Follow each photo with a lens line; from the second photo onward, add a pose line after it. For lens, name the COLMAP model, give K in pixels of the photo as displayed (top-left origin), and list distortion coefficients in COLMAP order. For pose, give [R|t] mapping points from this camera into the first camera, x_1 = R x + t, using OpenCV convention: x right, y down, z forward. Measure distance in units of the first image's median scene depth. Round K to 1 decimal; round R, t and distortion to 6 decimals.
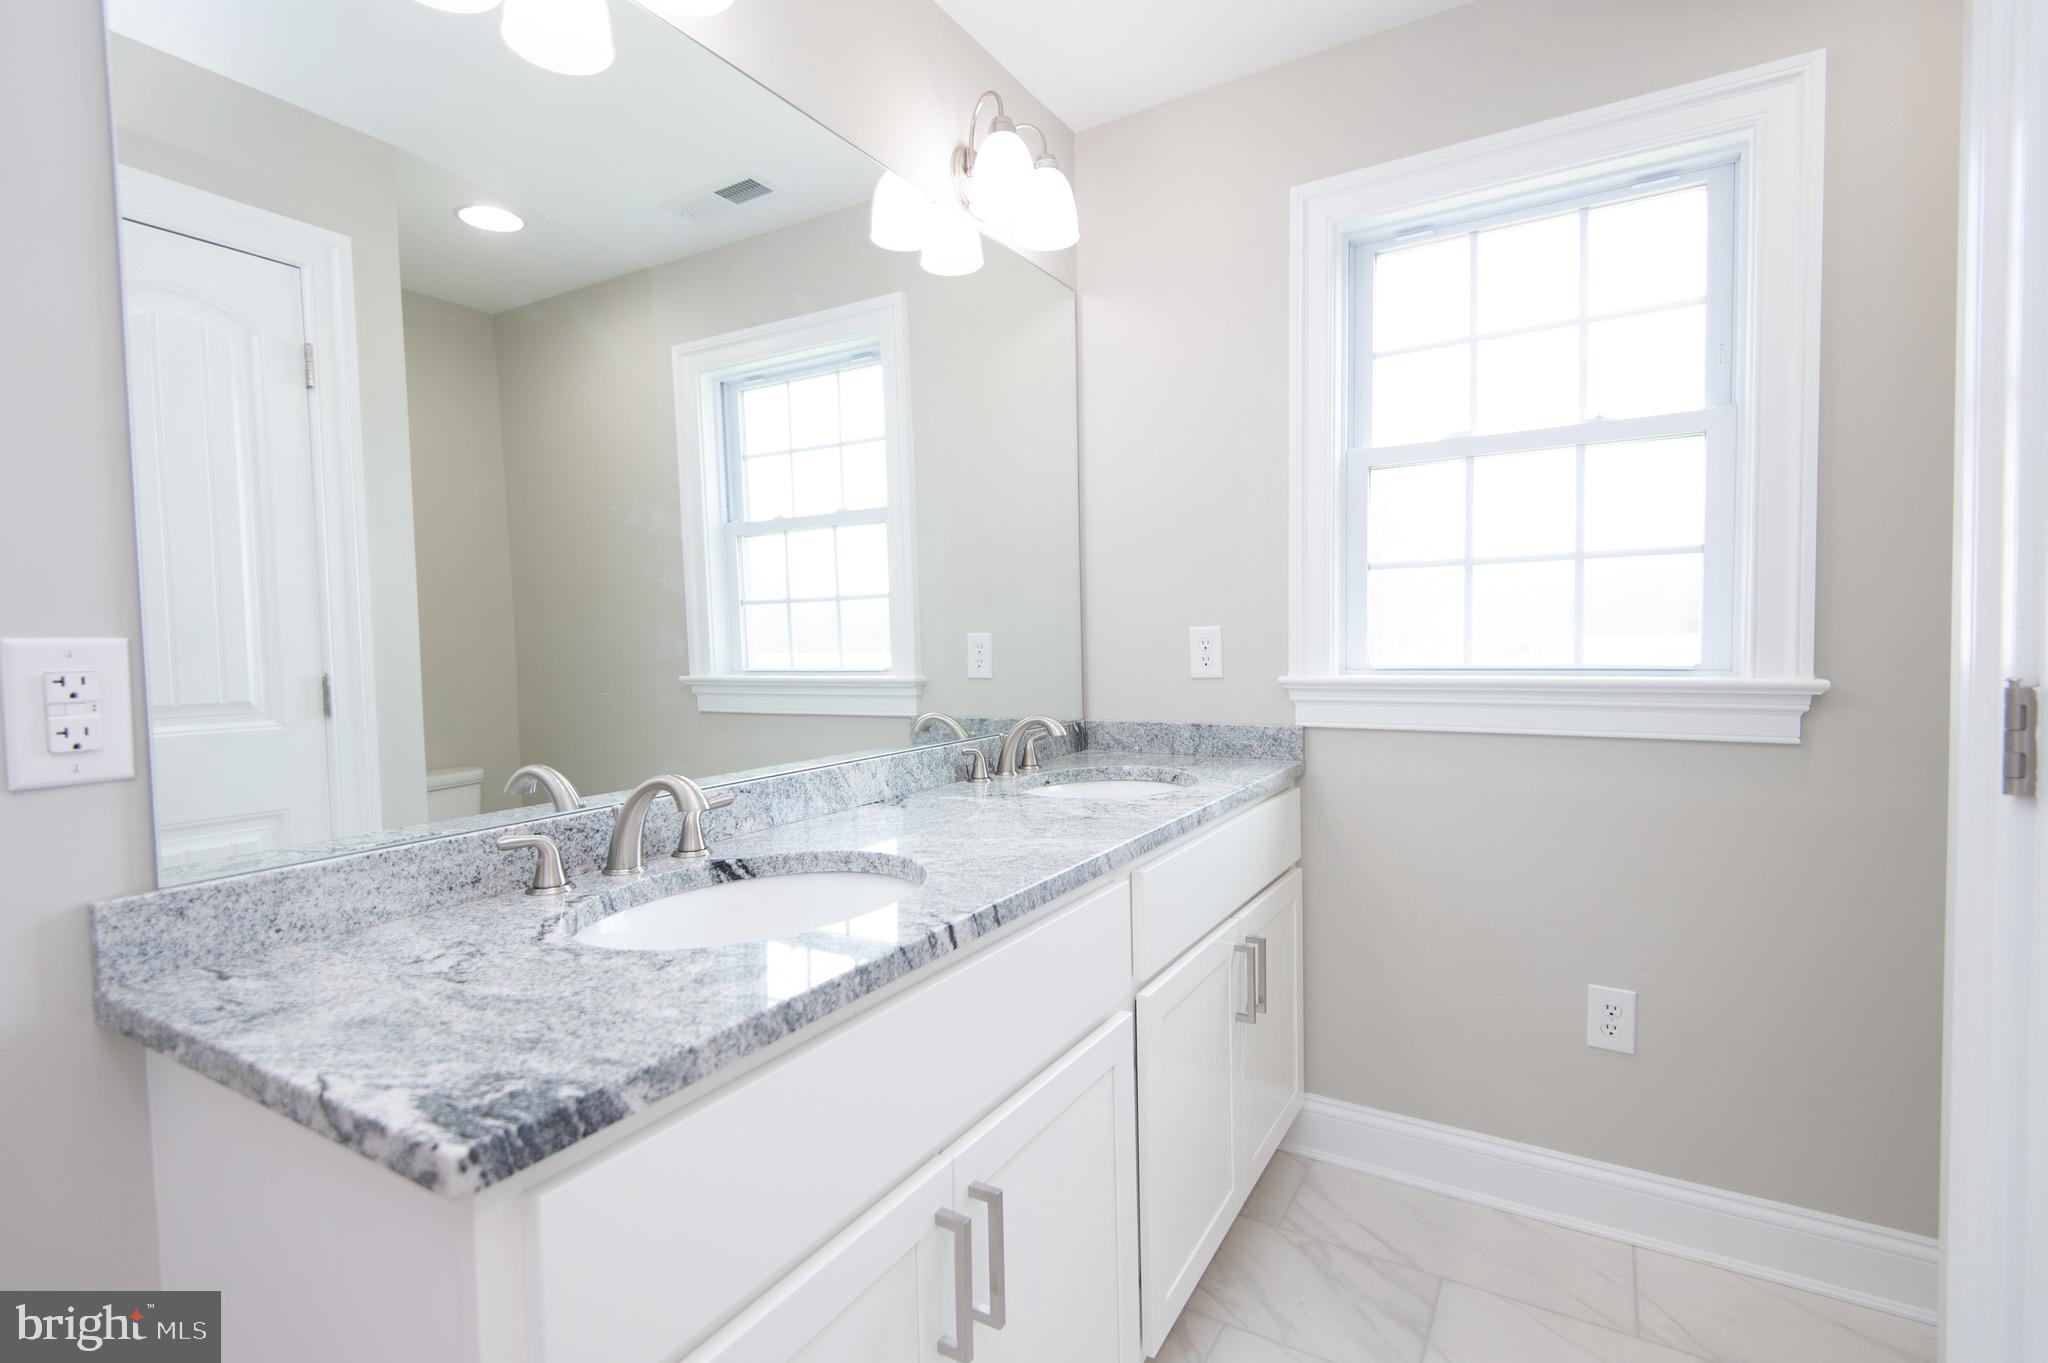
lens RADIAL K [[952.0, 0, 1030.7], [0, 952.0, 680.0], [0, 0, 1]] dist [0.031368, -0.015083]
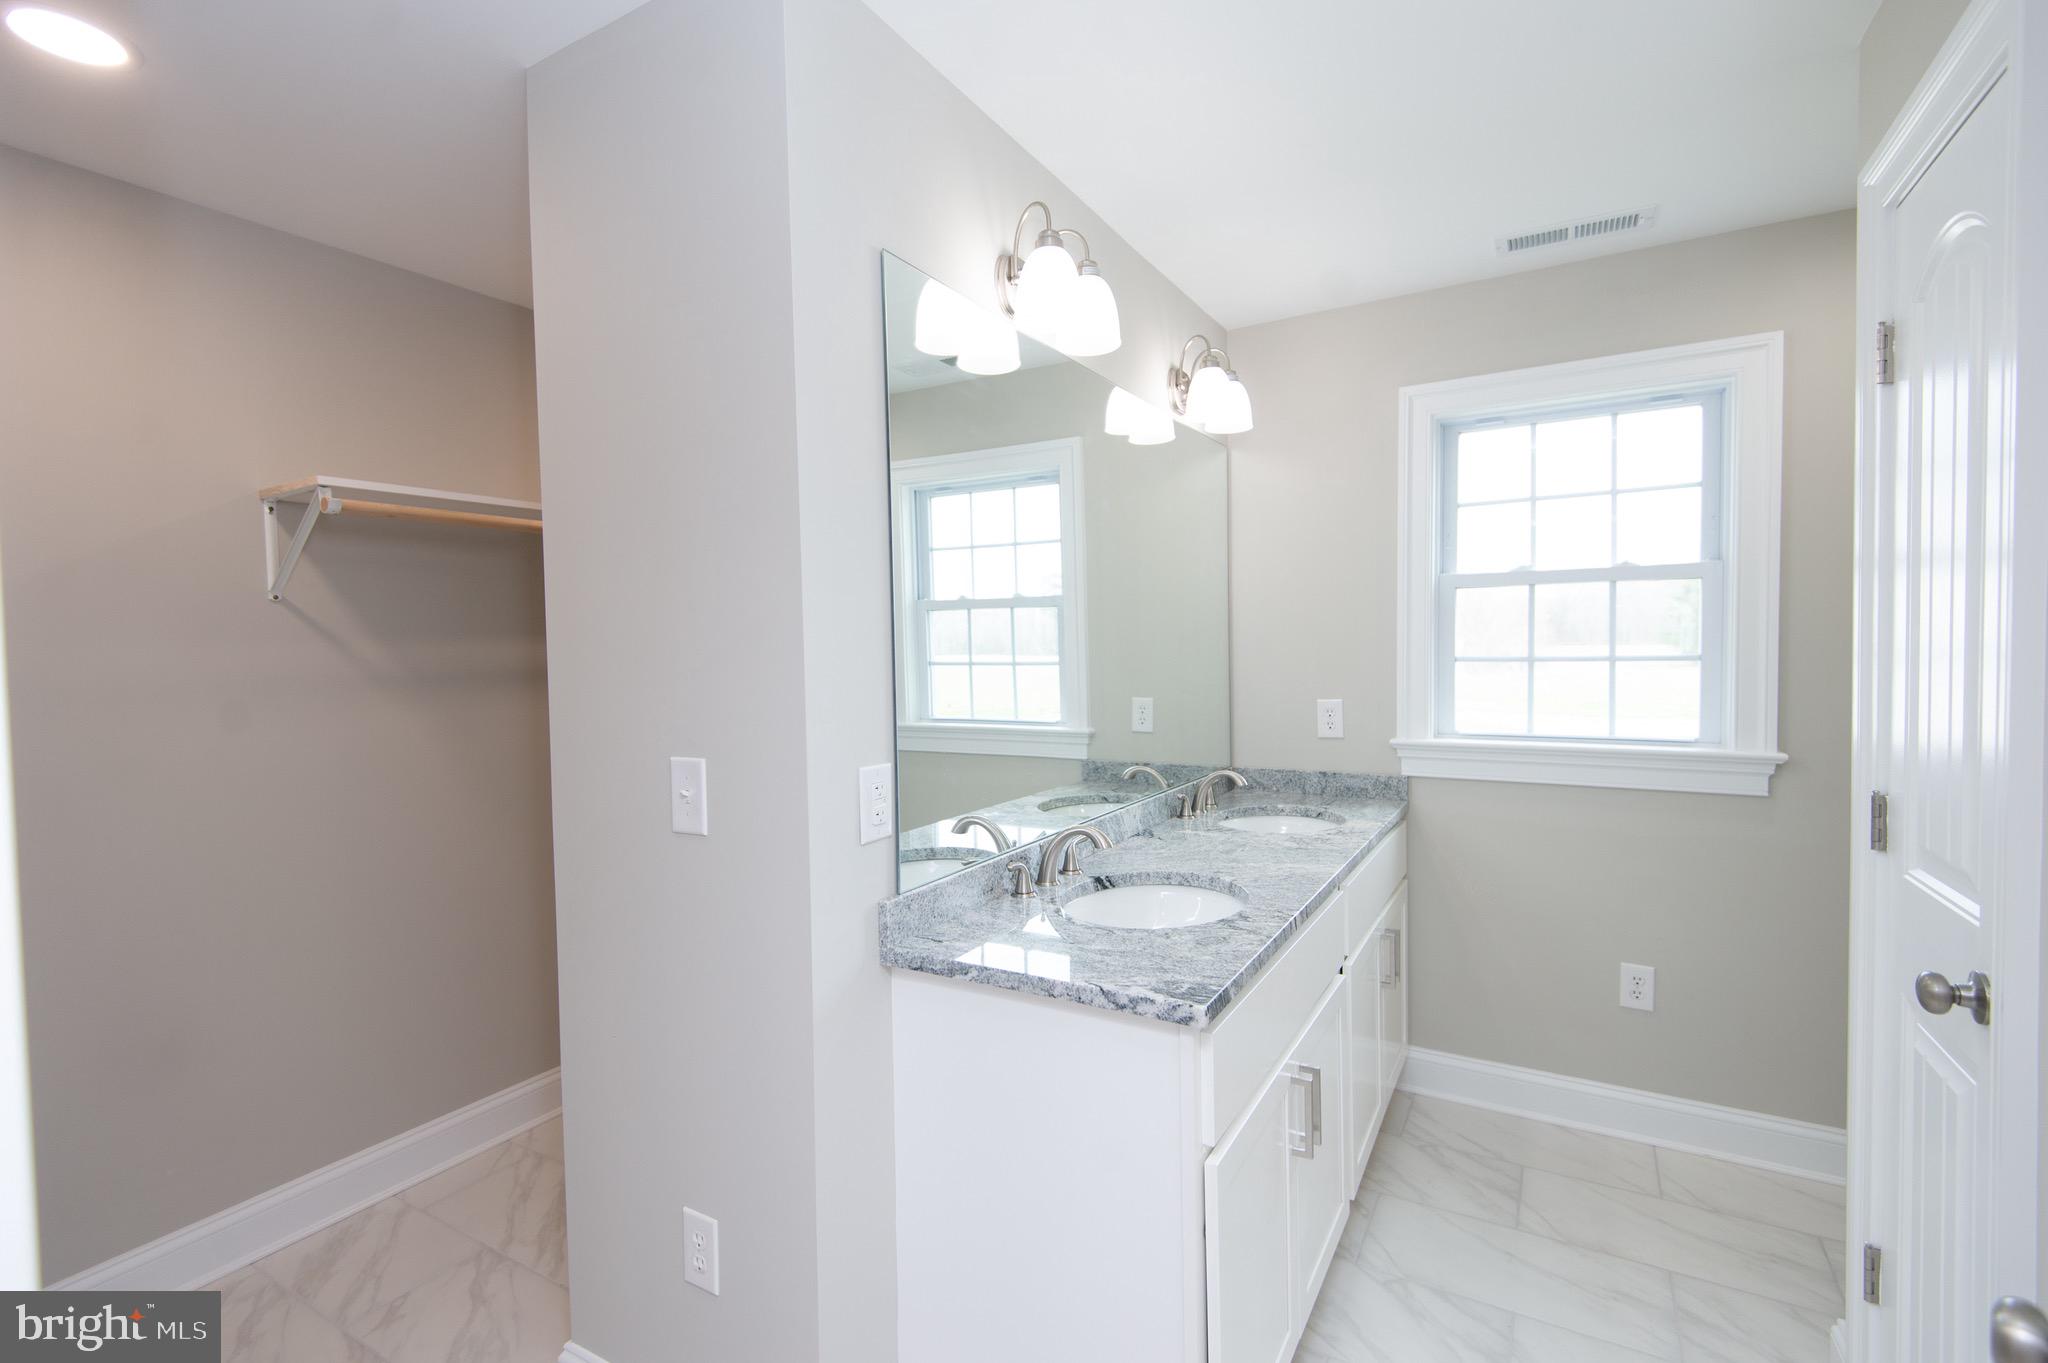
lens RADIAL K [[937.0, 0, 1025.5], [0, 937.0, 678.4], [0, 0, 1]] dist [0.044324, -0.027480]
pose [[0.999923, 0.002626, 0.012093, -0.310623], [-0.002535, 0.999969, -0.007499, -0.088596], [-0.012113, 0.007468, 0.999899, -0.387254]]
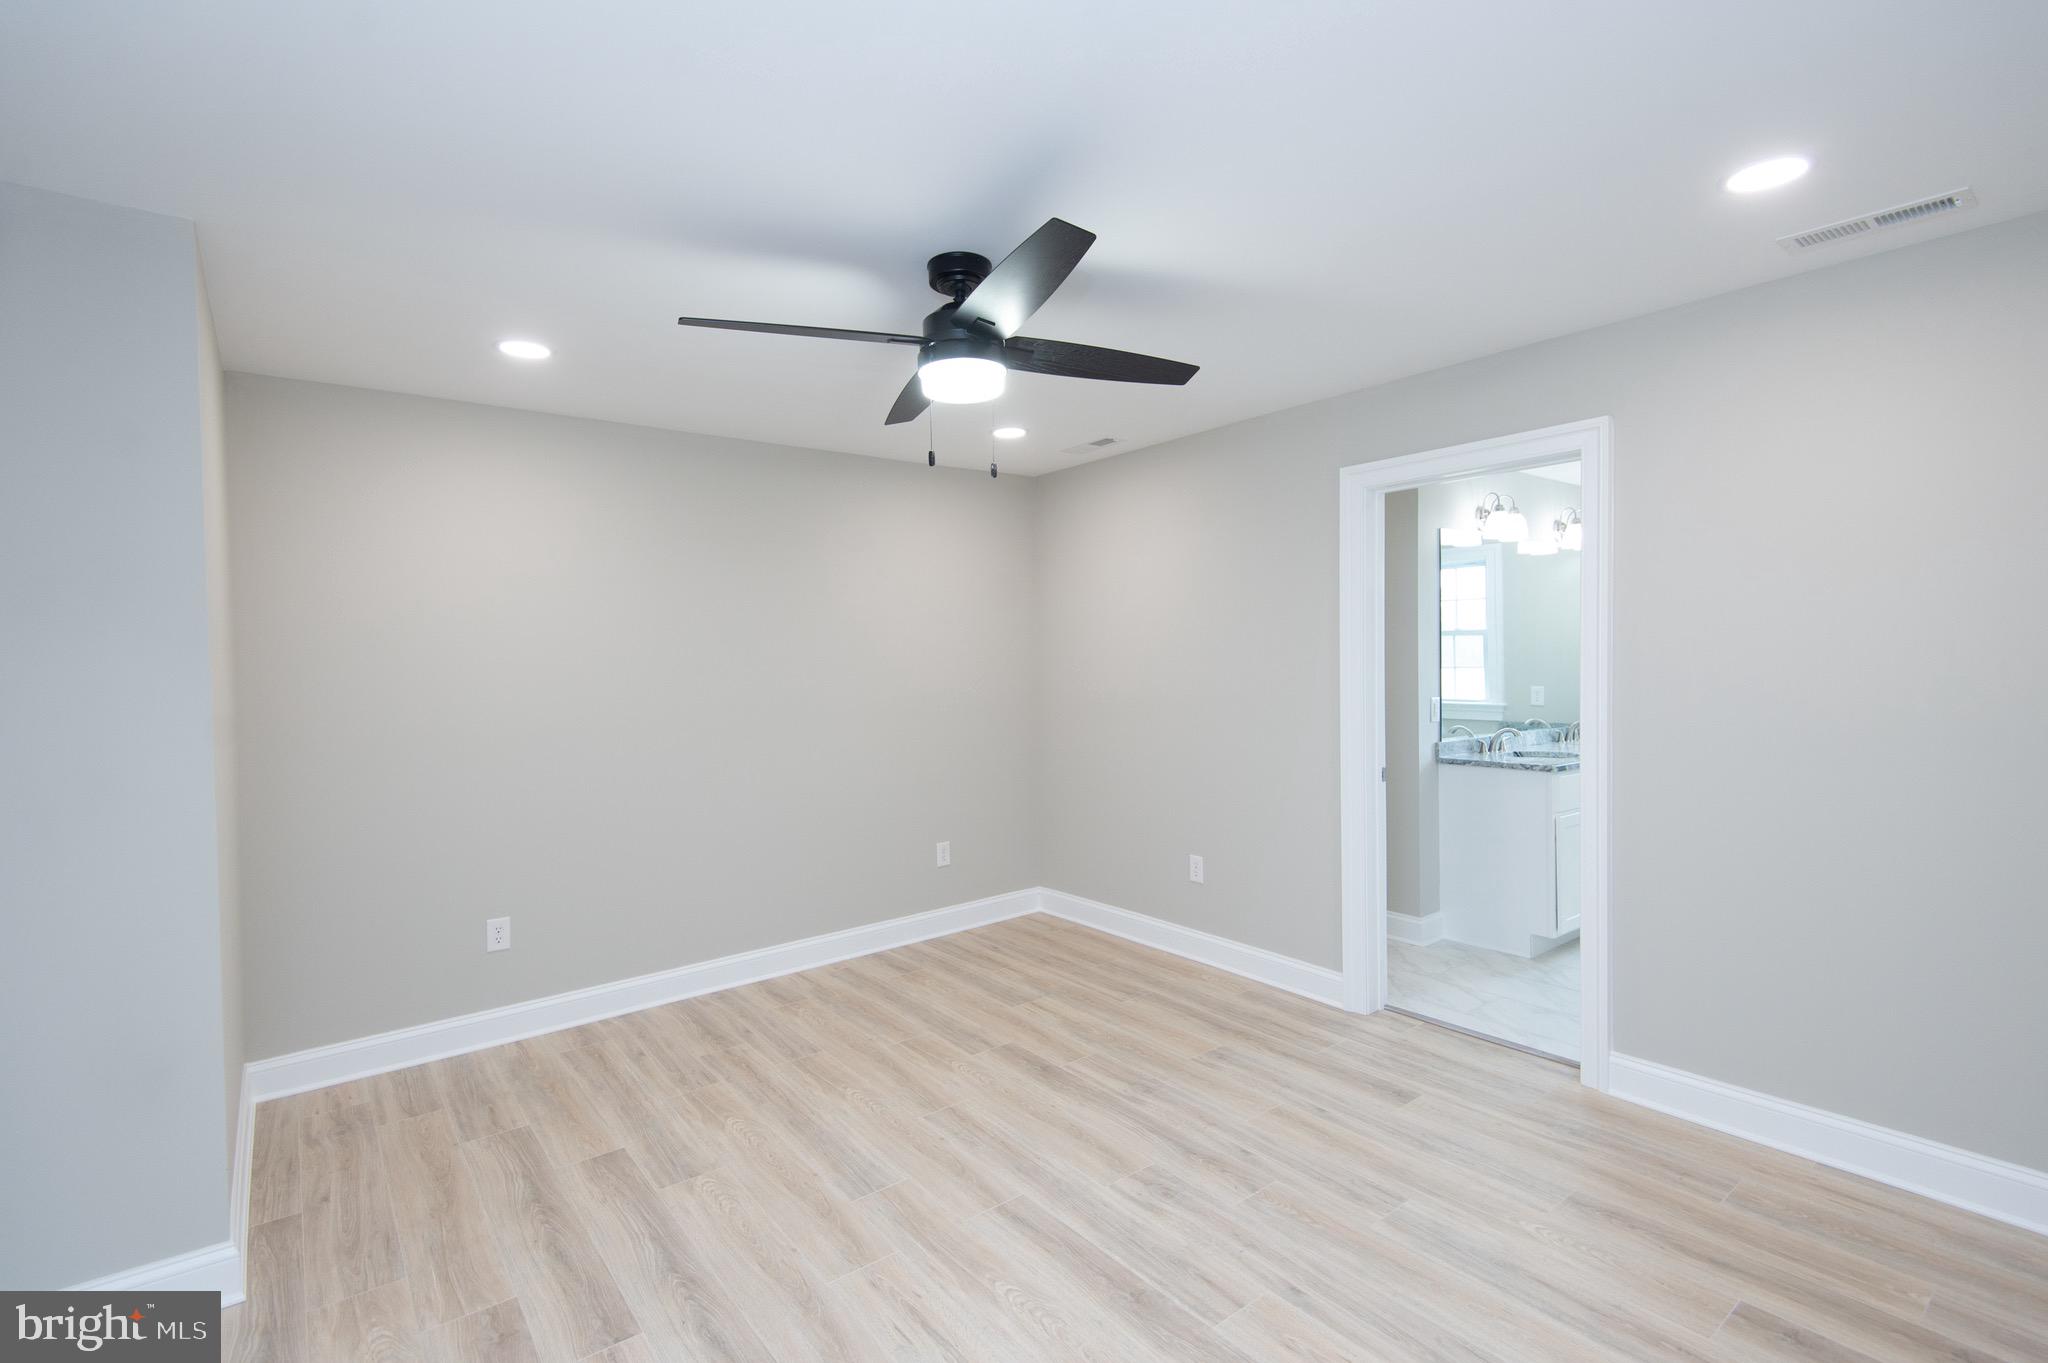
lens RADIAL K [[937.0, 0, 1025.5], [0, 937.0, 678.4], [0, 0, 1]] dist [0.044324, -0.027480]
pose [[0.935384, 0.014871, -0.353321, -0.557136], [-0.025587, 0.999343, -0.025678, 0.032741], [0.352707, 0.033059, 0.935150, -2.221423]]
